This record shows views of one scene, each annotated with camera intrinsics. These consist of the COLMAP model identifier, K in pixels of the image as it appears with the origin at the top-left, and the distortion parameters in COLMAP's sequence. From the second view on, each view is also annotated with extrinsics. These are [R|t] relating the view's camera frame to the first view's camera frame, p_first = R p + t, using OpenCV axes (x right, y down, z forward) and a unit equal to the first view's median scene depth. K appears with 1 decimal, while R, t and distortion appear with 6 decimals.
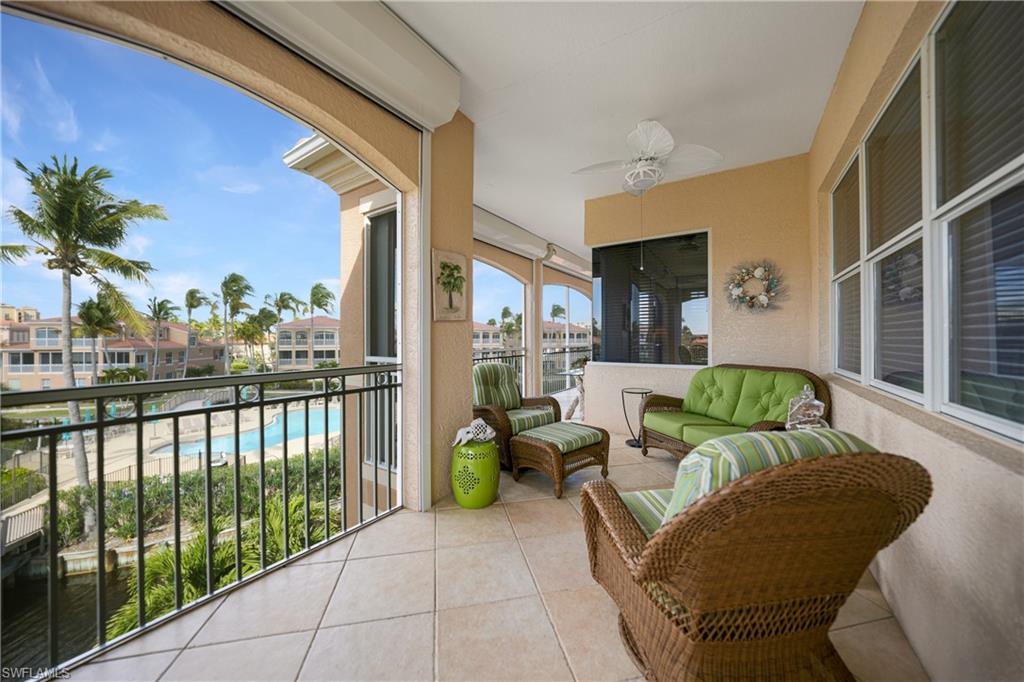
lens RADIAL K [[355.4, 0, 511.7], [0, 355.4, 339.3], [0, 0, 1]] dist [-0.025586, 0.004116]
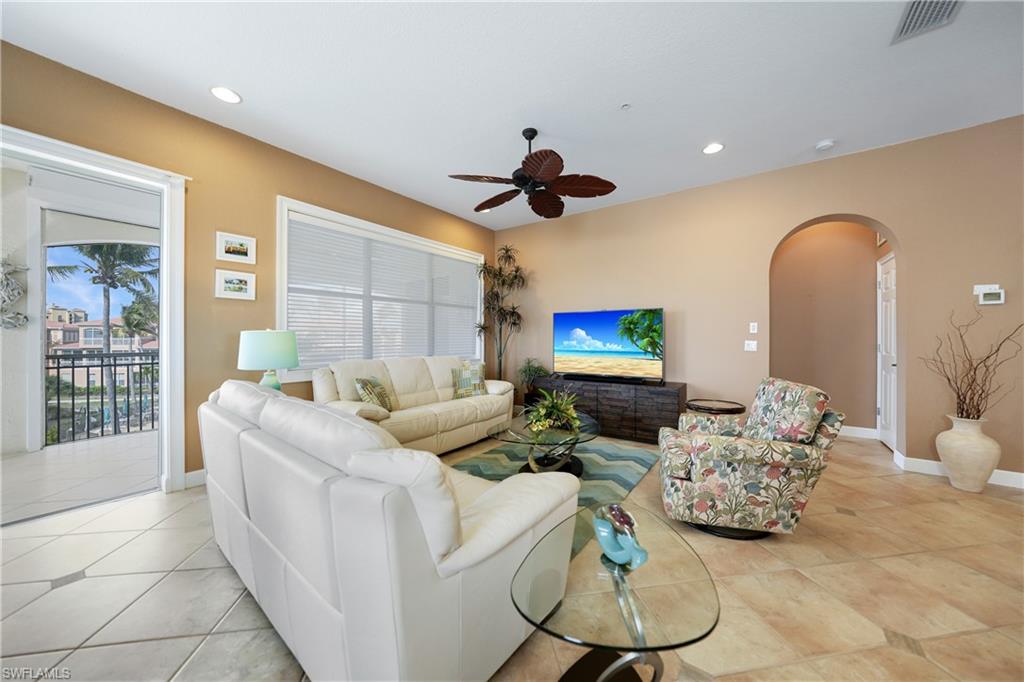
lens RADIAL K [[355.4, 0, 511.7], [0, 355.4, 339.3], [0, 0, 1]] dist [-0.025586, 0.004116]
pose [[0.998549, 0.004387, -0.053663, 0.212878], [-0.004558, 0.999985, -0.003068, -0.001809], [0.053649, 0.003308, 0.998554, -0.152170]]
